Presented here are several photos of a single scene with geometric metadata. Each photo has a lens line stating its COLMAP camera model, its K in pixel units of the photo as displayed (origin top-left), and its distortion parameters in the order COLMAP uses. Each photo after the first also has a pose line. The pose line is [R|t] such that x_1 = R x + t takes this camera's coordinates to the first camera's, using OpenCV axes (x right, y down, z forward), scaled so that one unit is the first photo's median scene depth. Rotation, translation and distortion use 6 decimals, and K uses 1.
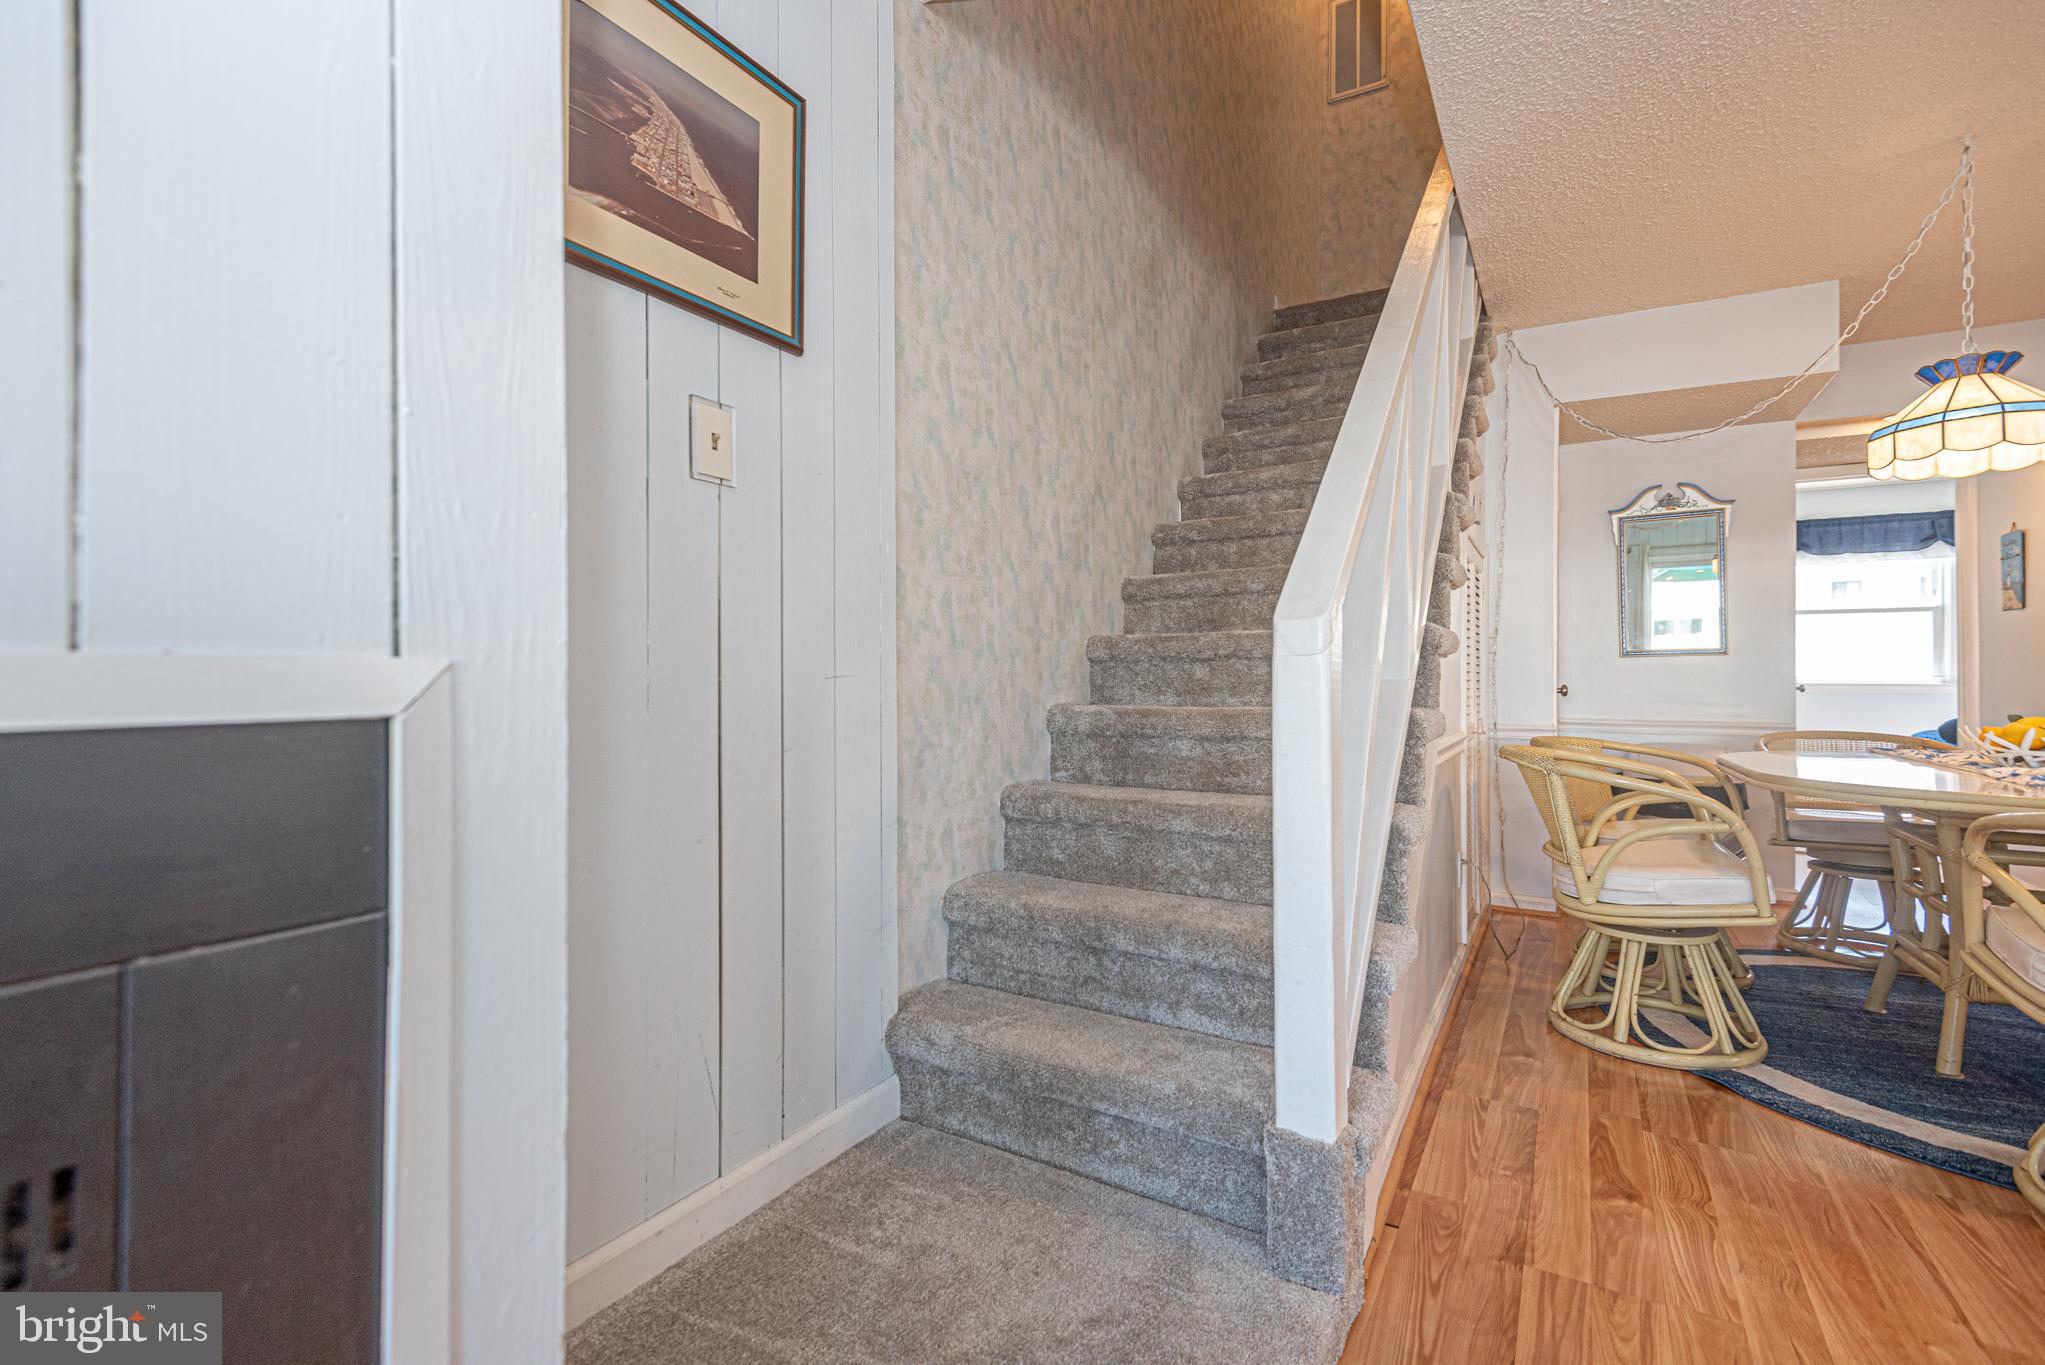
lens RADIAL K [[1022.8, 0, 1022.5], [0, 1022.8, 682.5], [0, 0, 1]] dist [0.035405, -0.022237]
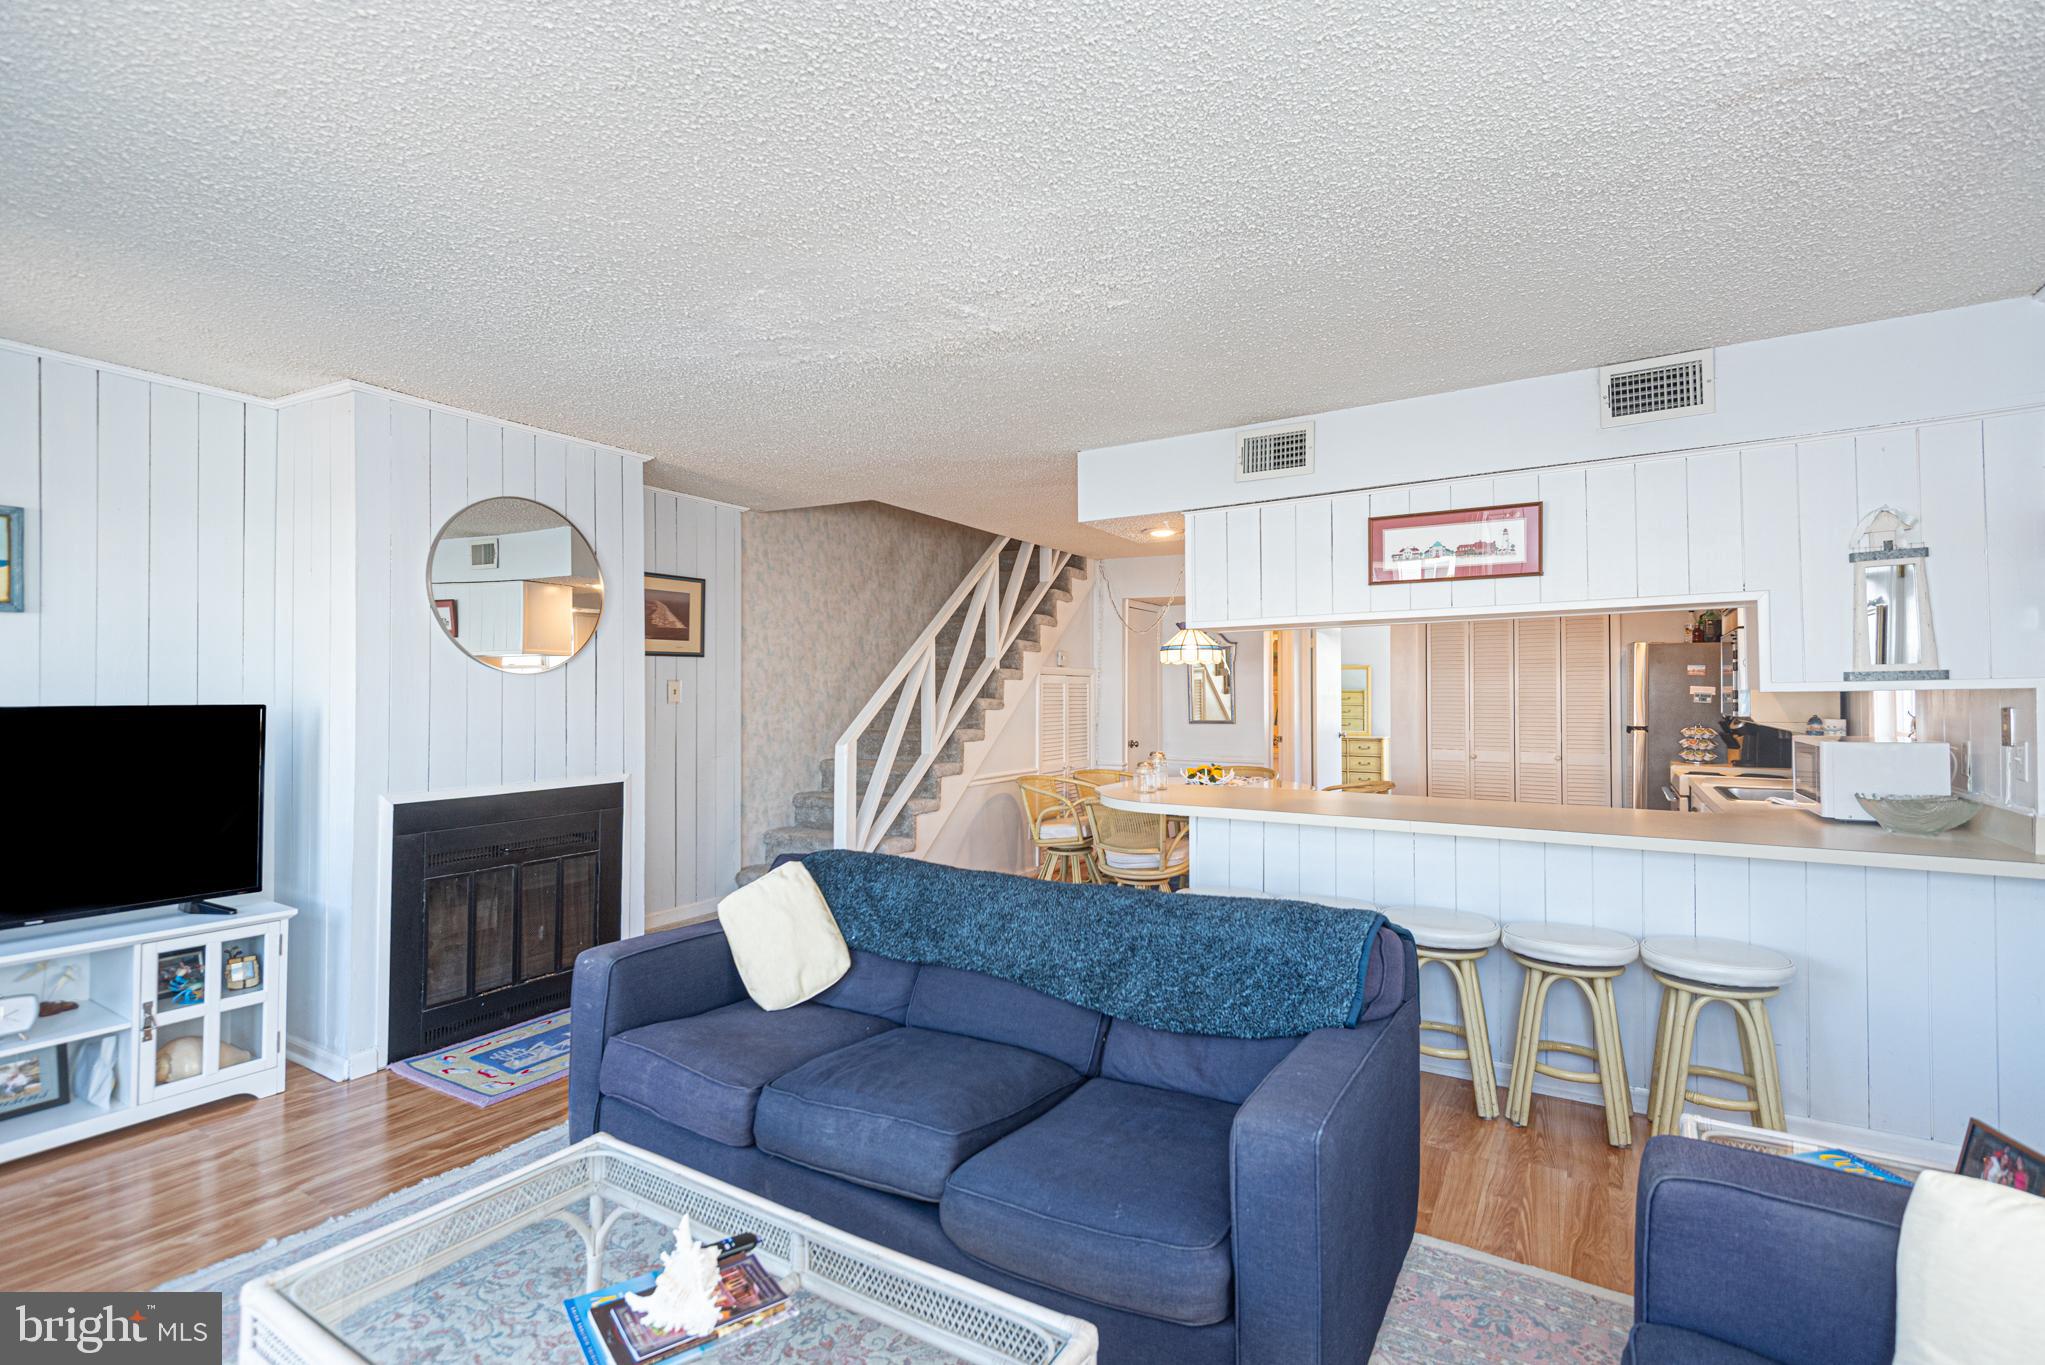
lens RADIAL K [[1022.8, 0, 1022.5], [0, 1022.8, 682.5], [0, 0, 1]] dist [0.035405, -0.022237]
pose [[0.999980, -0.000121, -0.006292, 0.606638], [0.000045, 0.999927, -0.012051, -0.154703], [0.006293, 0.012051, 0.999908, -1.663038]]
